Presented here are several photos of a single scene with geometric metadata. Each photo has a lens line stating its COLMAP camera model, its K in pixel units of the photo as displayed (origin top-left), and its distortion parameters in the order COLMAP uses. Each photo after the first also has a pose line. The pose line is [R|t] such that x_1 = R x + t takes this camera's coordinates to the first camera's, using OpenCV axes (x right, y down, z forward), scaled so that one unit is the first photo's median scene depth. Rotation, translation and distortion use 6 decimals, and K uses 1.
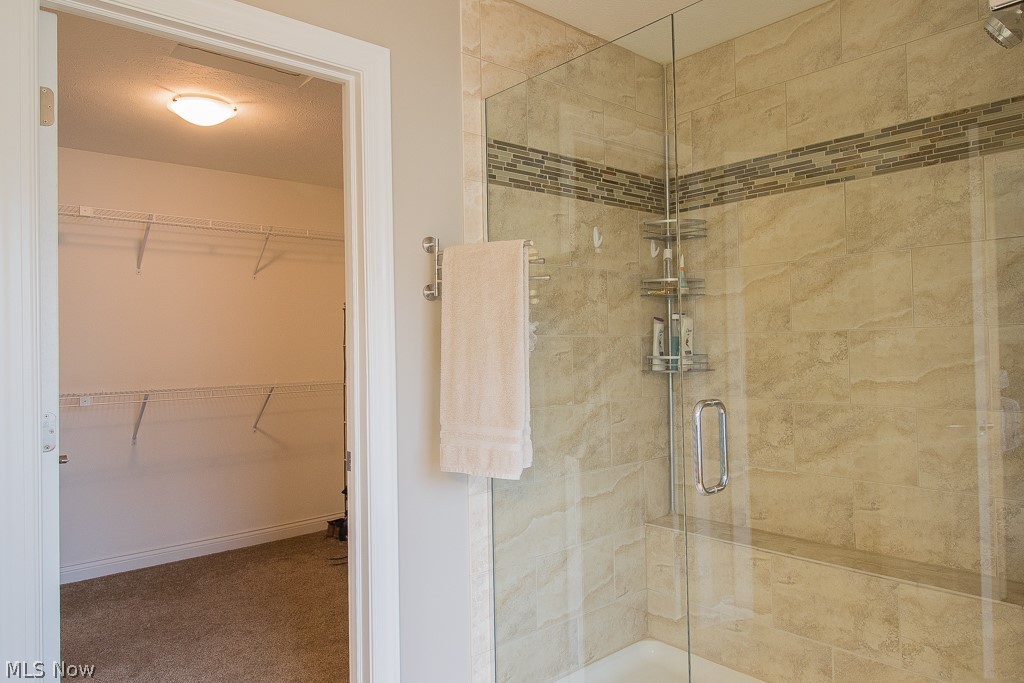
lens RADIAL K [[662.7, 0, 506.5], [0, 662.7, 341.3], [0, 0, 1]] dist [-0.006919, -0.004959]
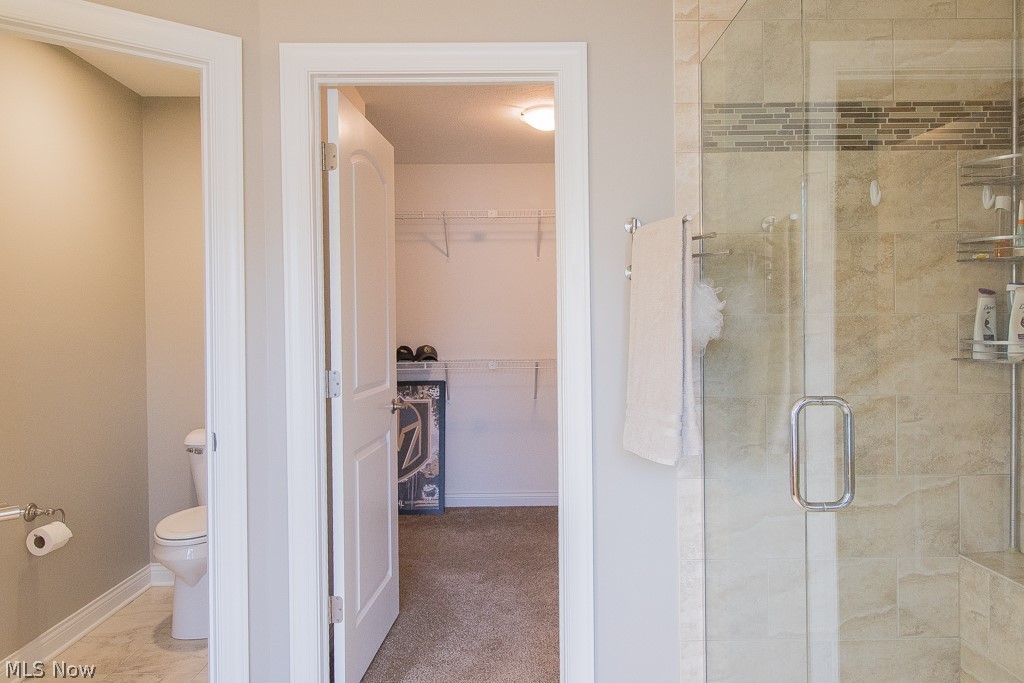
lens RADIAL K [[662.7, 0, 504.8], [0, 662.7, 342.6], [0, 0, 1]] dist [-0.006919, -0.004959]
pose [[0.765596, 0.025257, -0.642825, 0.317717], [0.001666, 0.999148, 0.041241, -0.007646], [0.643319, -0.032645, 0.764902, 0.078524]]
